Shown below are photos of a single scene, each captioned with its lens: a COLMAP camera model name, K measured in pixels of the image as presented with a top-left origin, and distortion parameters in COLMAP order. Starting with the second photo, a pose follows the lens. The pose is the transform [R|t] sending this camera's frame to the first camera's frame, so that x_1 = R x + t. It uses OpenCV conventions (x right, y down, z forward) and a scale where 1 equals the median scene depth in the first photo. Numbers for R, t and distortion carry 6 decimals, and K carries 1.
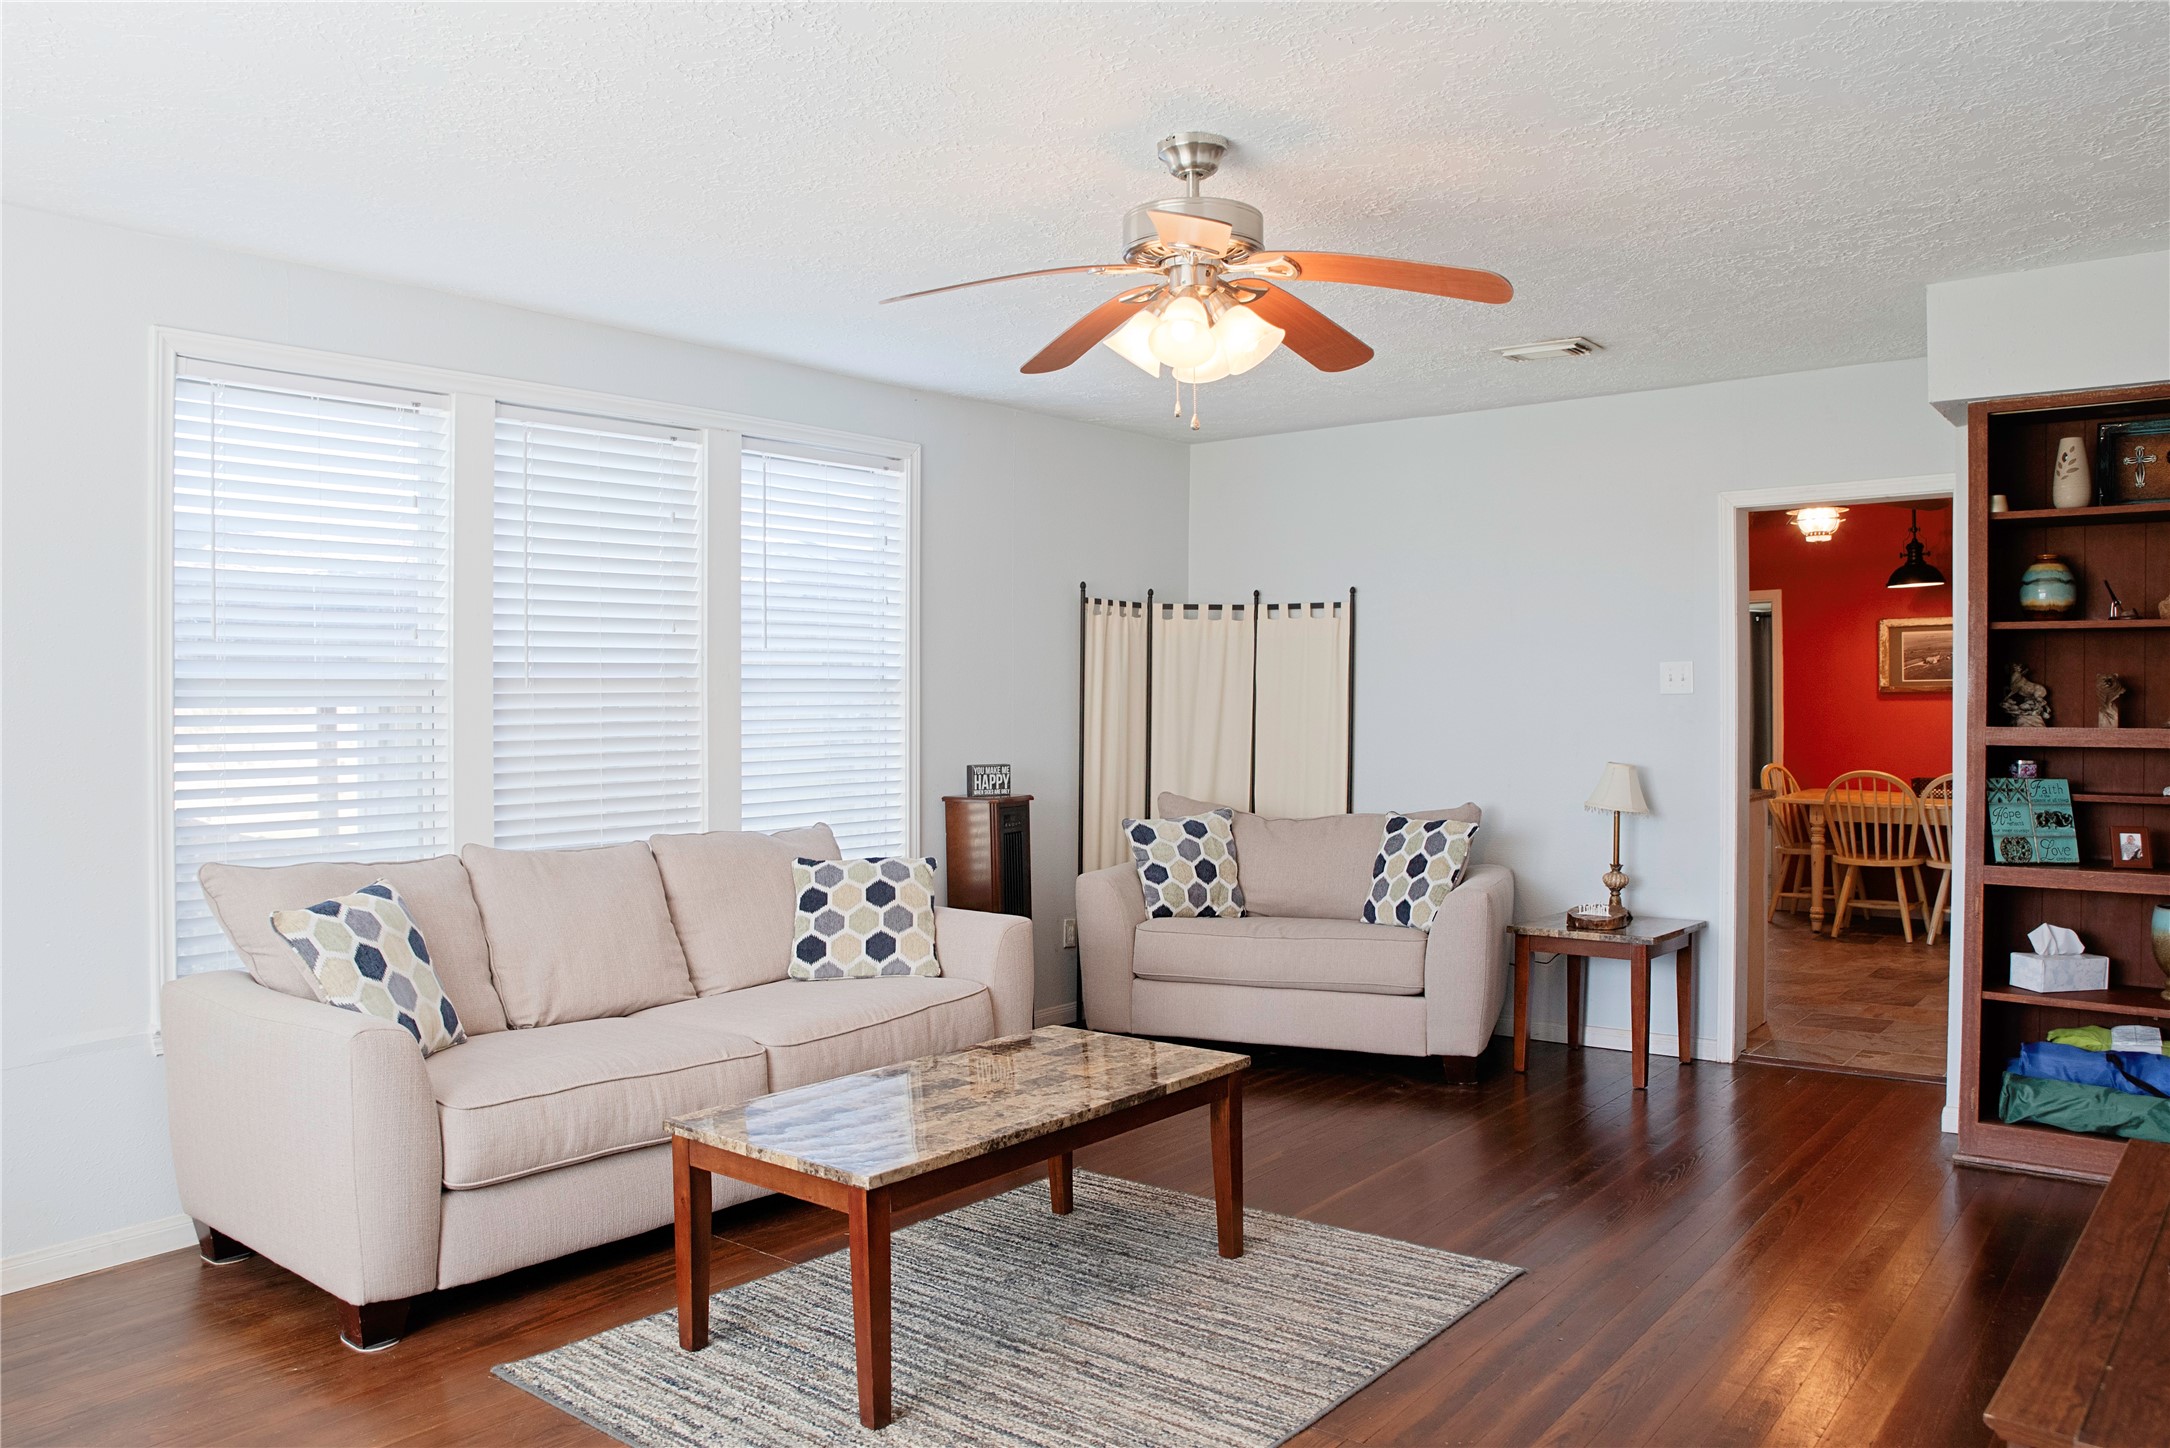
lens RADIAL K [[1601.5, 0, 1085.8], [0, 1601.5, 709.1], [0, 0, 1]] dist [-0.074035, 0.000031]
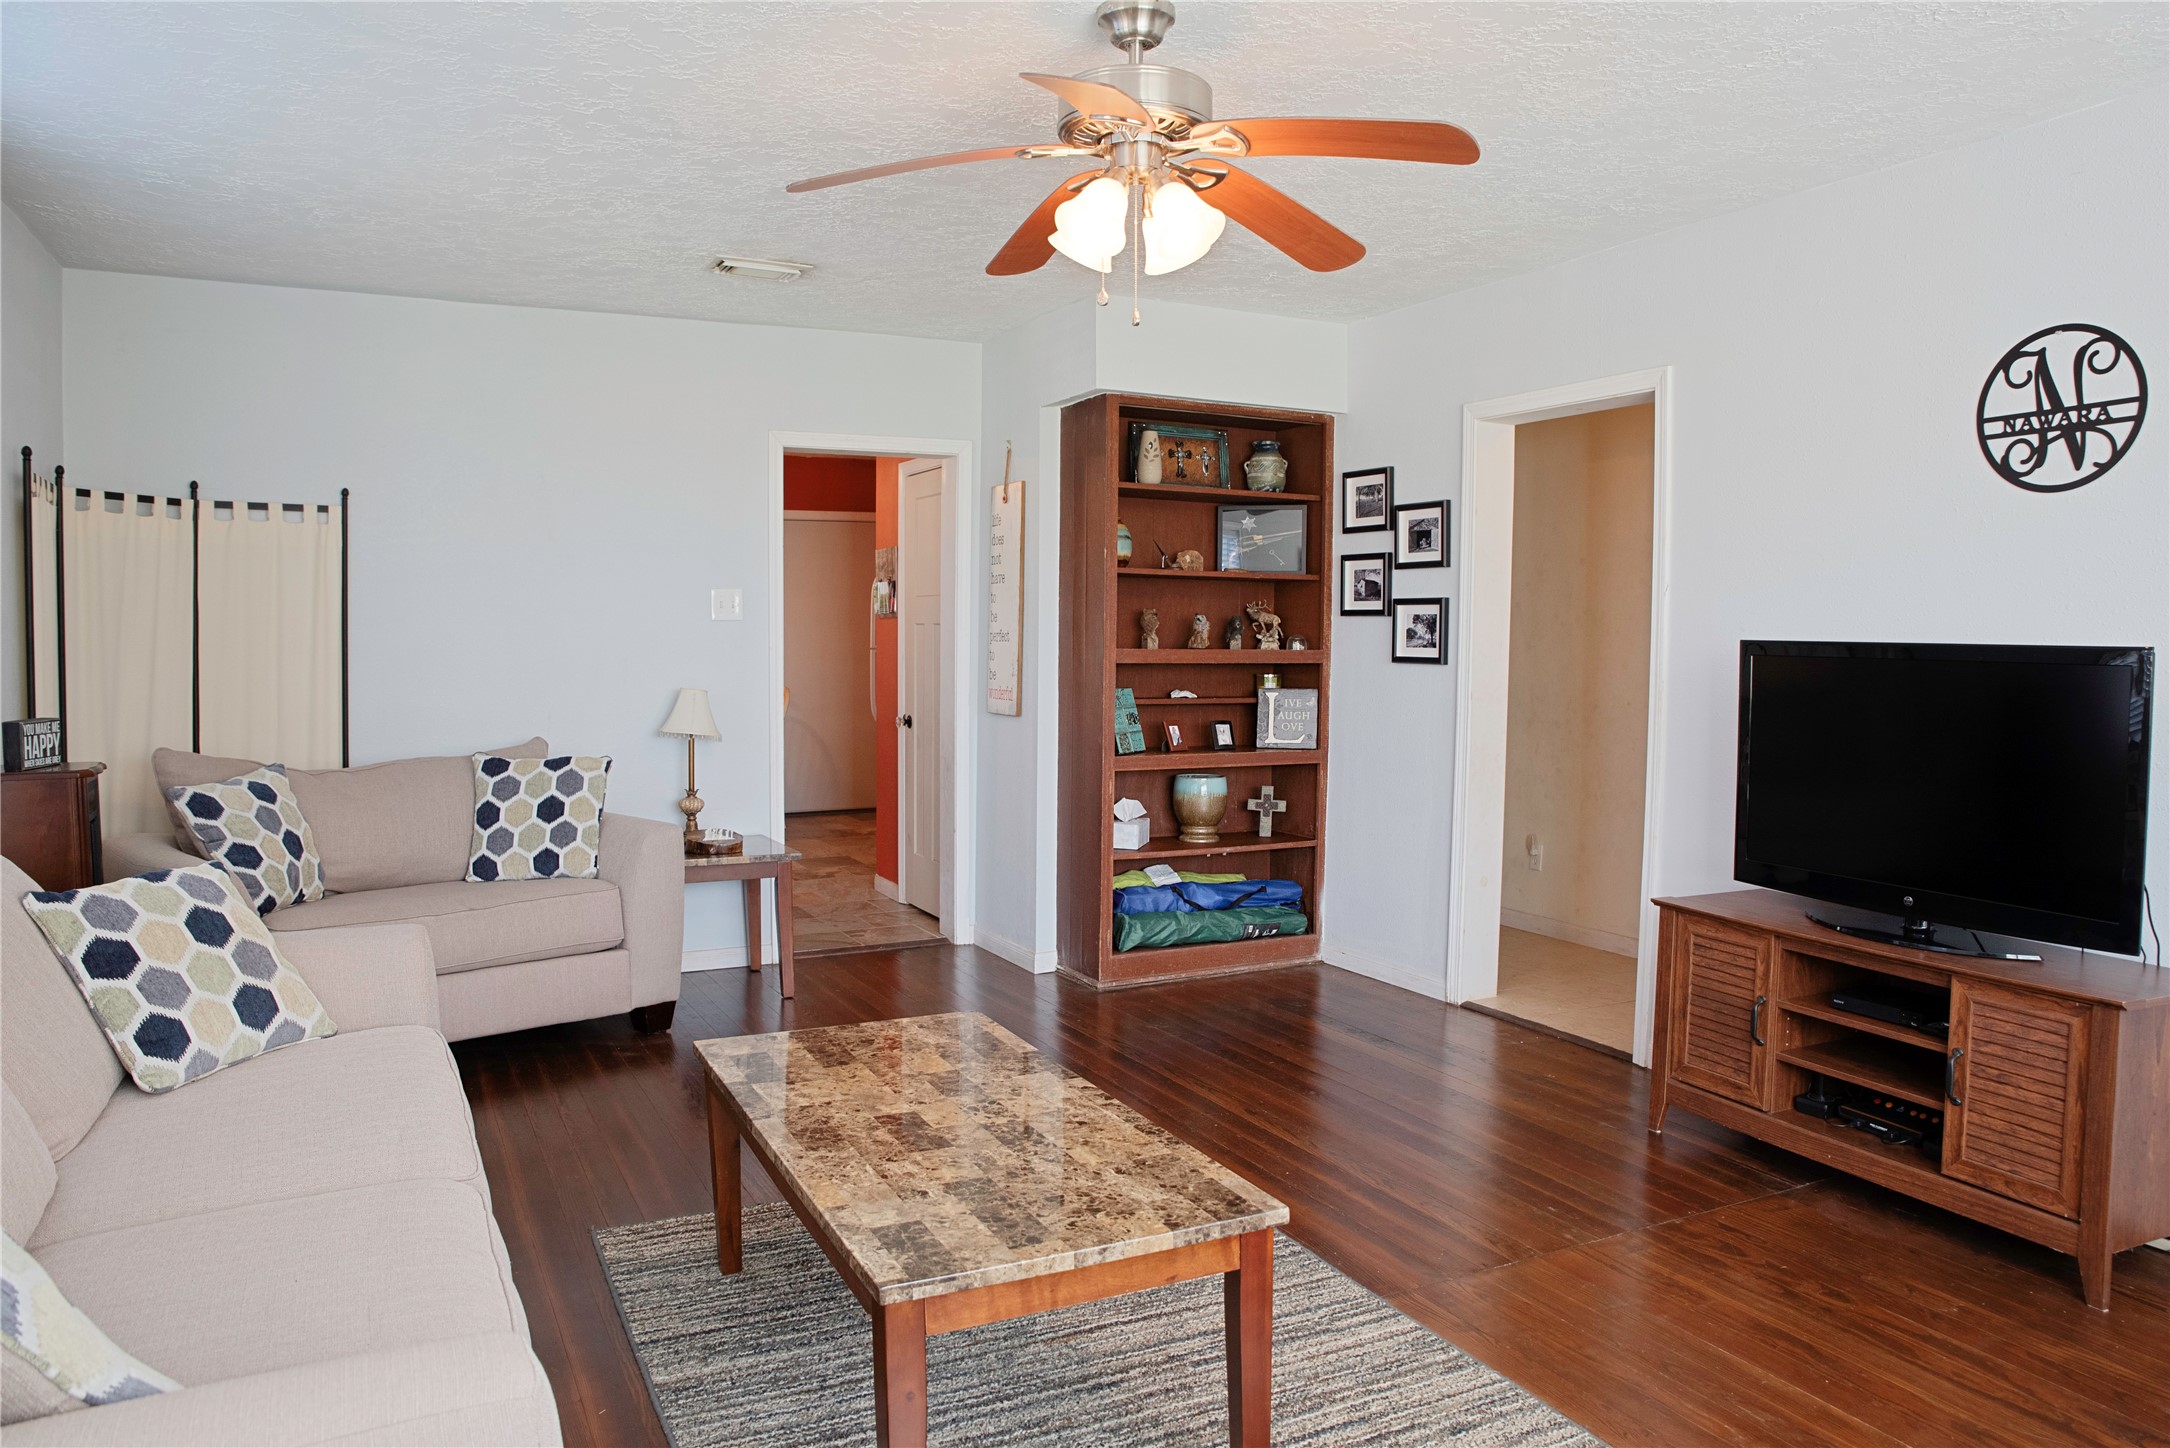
lens RADIAL K [[1483.4, 0, 1081.7], [0, 1483.4, 714.8], [0, 0, 1]] dist [-0.072989, 0.026984]
pose [[0.431561, -0.044866, 0.900967, -0.500612], [-0.001042, 0.998737, 0.050234, 0.003785], [-0.902083, -0.022618, 0.430969, 0.461017]]
